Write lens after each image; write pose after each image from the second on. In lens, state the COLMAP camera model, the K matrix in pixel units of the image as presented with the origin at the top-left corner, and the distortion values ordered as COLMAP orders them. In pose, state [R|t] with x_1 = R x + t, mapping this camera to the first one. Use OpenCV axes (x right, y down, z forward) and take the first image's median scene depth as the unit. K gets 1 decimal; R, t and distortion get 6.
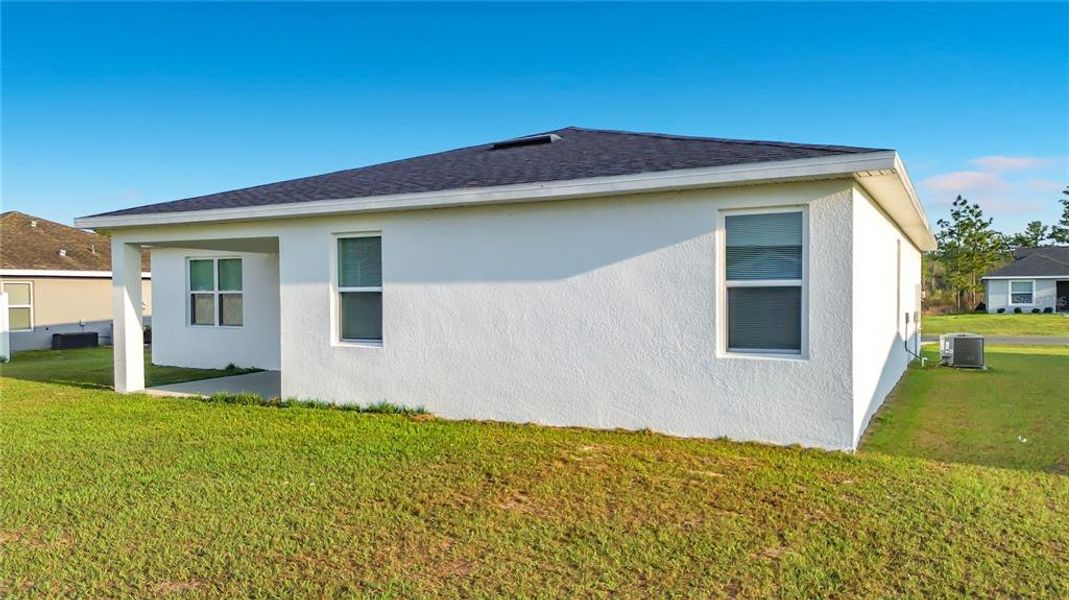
lens RADIAL K [[784.2, 0, 507.9], [0, 784.2, 305.4], [0, 0, 1]] dist [0.081196, -0.010946]
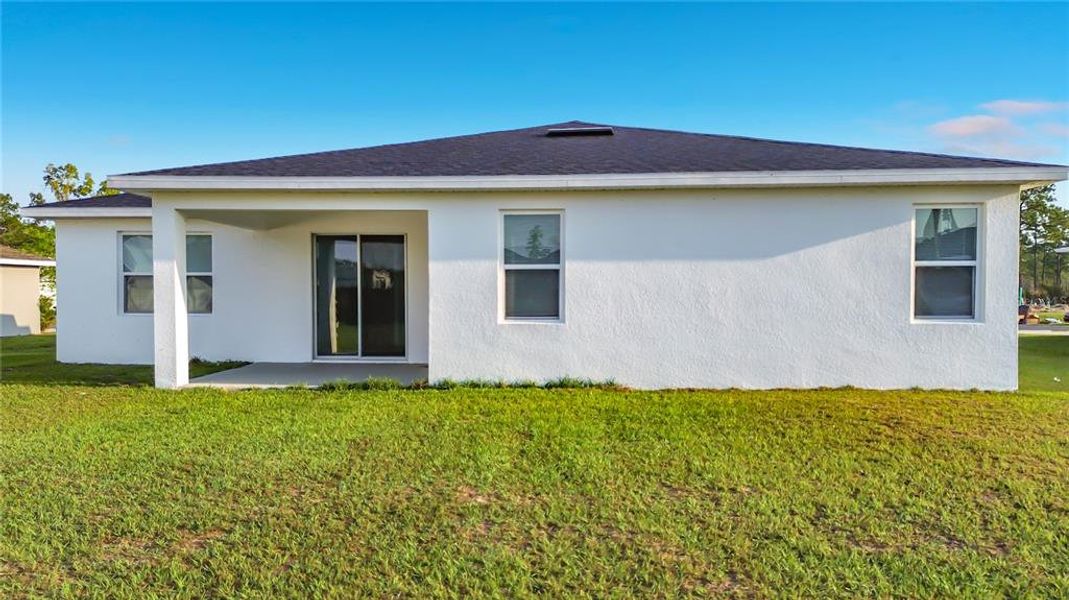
lens RADIAL K [[784.2, 0, 523.5], [0, 784.2, 306.5], [0, 0, 1]] dist [0.081196, -0.010946]
pose [[0.900072, 0.001838, 0.435737, -0.648526], [0.000159, 0.999990, -0.004546, 0.035615], [-0.435741, 0.004161, 0.900063, 0.108624]]
